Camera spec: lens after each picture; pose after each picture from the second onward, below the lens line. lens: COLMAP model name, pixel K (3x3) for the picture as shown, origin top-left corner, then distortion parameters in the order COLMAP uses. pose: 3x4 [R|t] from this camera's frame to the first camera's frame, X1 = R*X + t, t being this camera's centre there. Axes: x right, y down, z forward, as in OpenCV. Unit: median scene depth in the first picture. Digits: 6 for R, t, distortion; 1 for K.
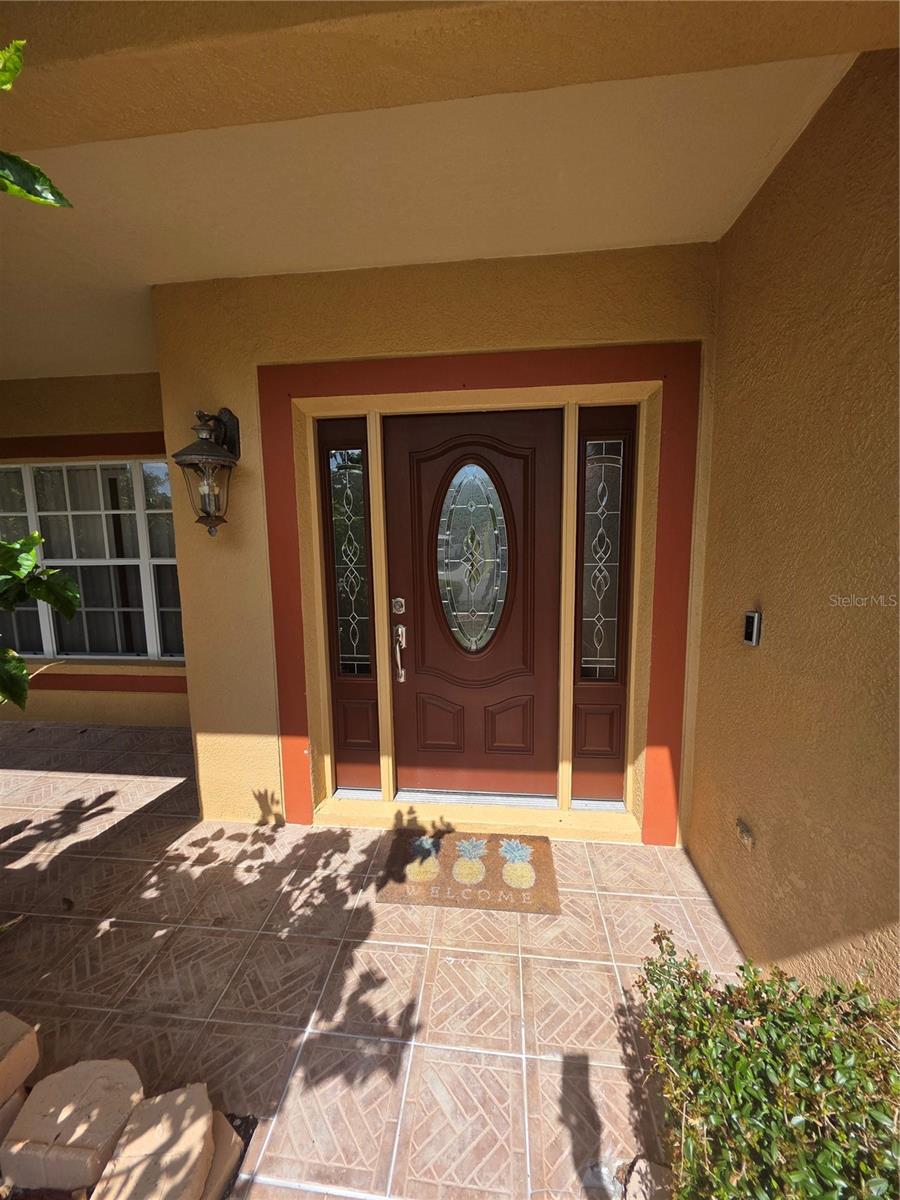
lens RADIAL K [[480.8, 0, 449.1], [0, 480.8, 592.2], [0, 0, 1]] dist [0.003478, -0.001063]
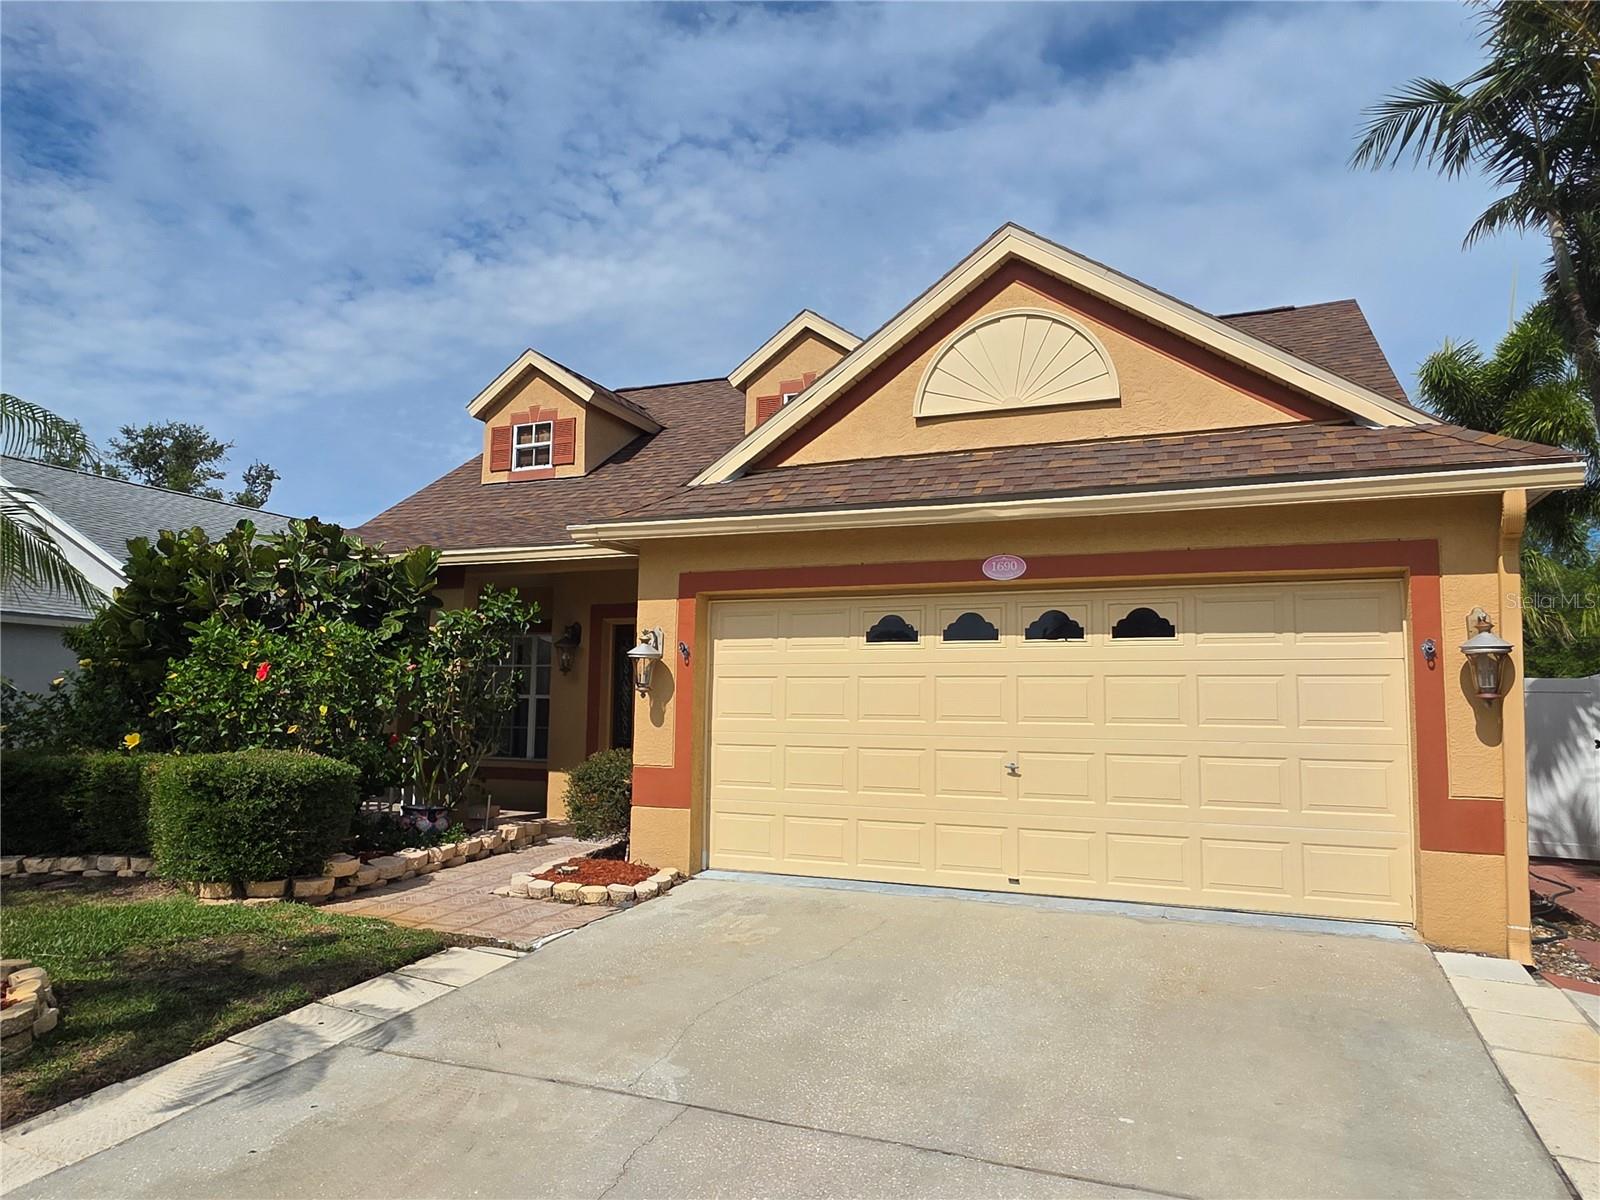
lens RADIAL K [[981.4, 0, 801.0], [0, 981.4, 604.8], [0, 0, 1]] dist [-0.000456, -0.000017]
pose [[0.963849, -0.000319, -0.266447, 1.109274], [-0.060732, 0.973413, -0.220861, 0.309286], [0.259434, 0.229059, 0.938204, -1.917114]]
